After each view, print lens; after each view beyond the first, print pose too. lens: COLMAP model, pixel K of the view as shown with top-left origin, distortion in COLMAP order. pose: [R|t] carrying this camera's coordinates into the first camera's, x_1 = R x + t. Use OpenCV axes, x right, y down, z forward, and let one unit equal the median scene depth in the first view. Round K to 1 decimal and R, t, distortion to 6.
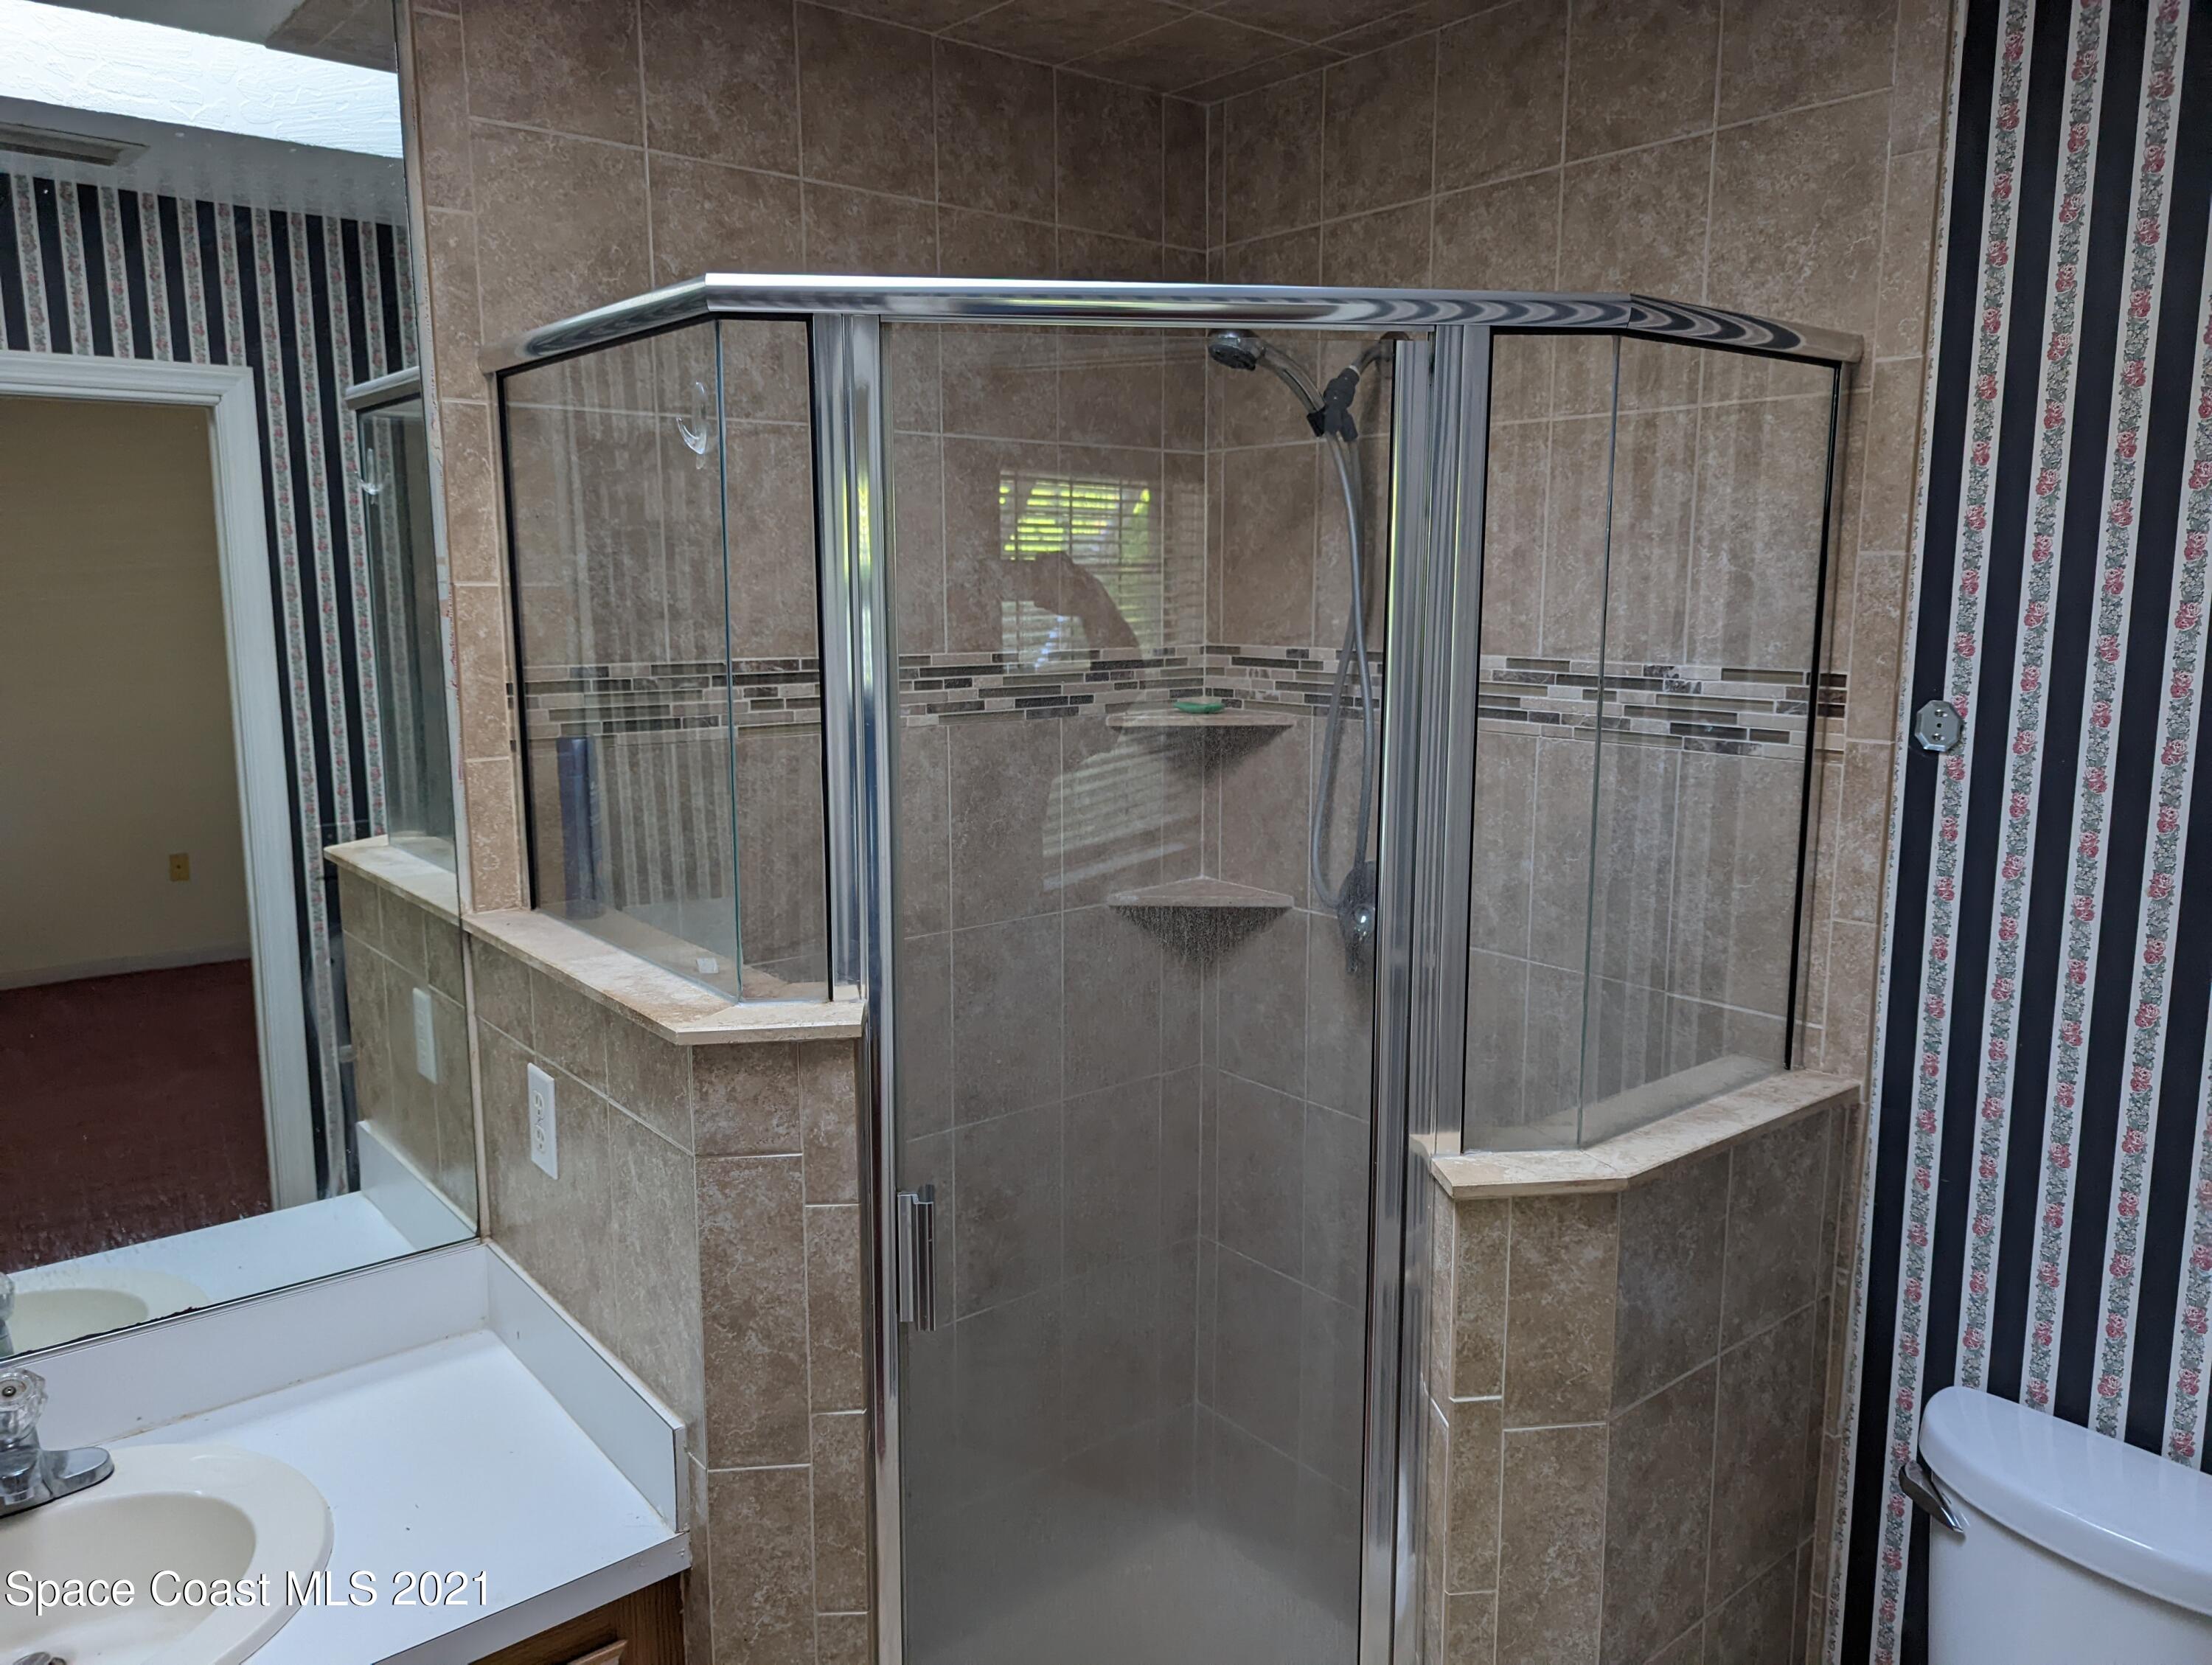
lens RADIAL K [[1556.7, 0, 1113.9], [0, 1556.7, 832.6], [0, 0, 1]] dist [0.014196, -0.016397]
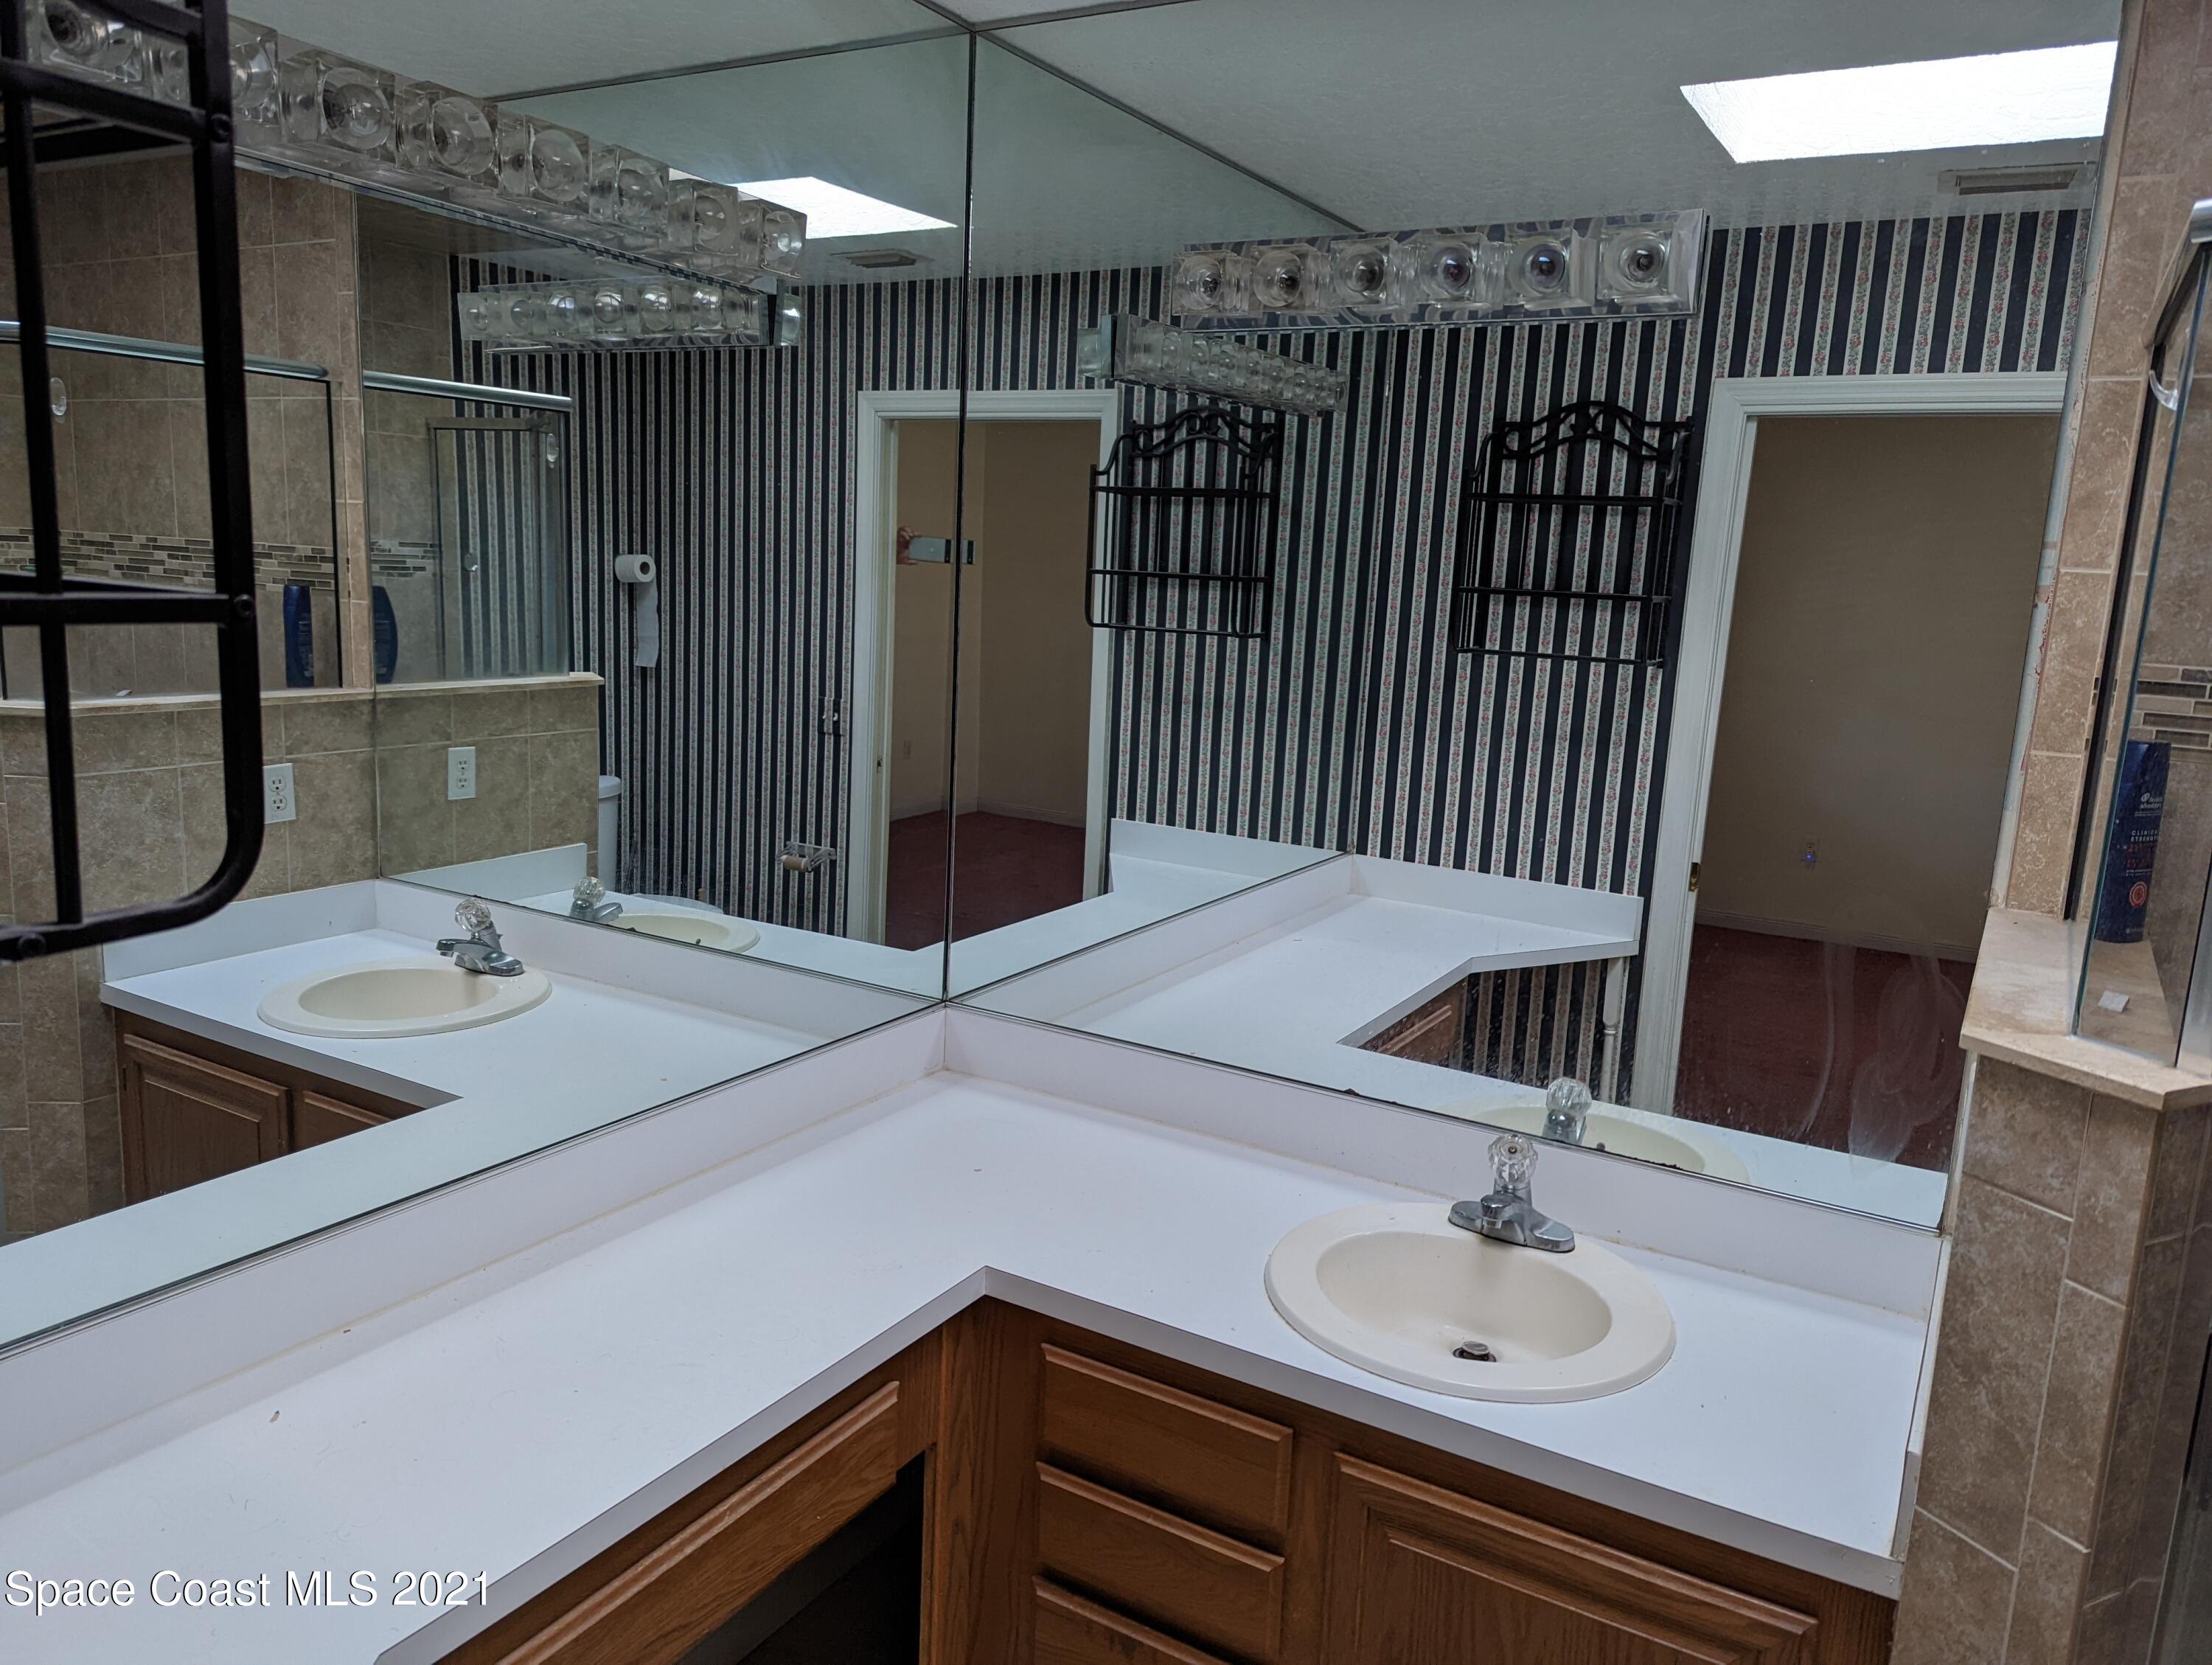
lens RADIAL K [[1556.7, 0, 1110.8], [0, 1556.7, 833.0], [0, 0, 1]] dist [0.014196, -0.016397]
pose [[0.318051, 0.175901, -0.931613, 0.363493], [-0.193324, 0.974024, 0.117908, -0.000993], [0.928154, 0.142602, 0.343796, 0.163271]]
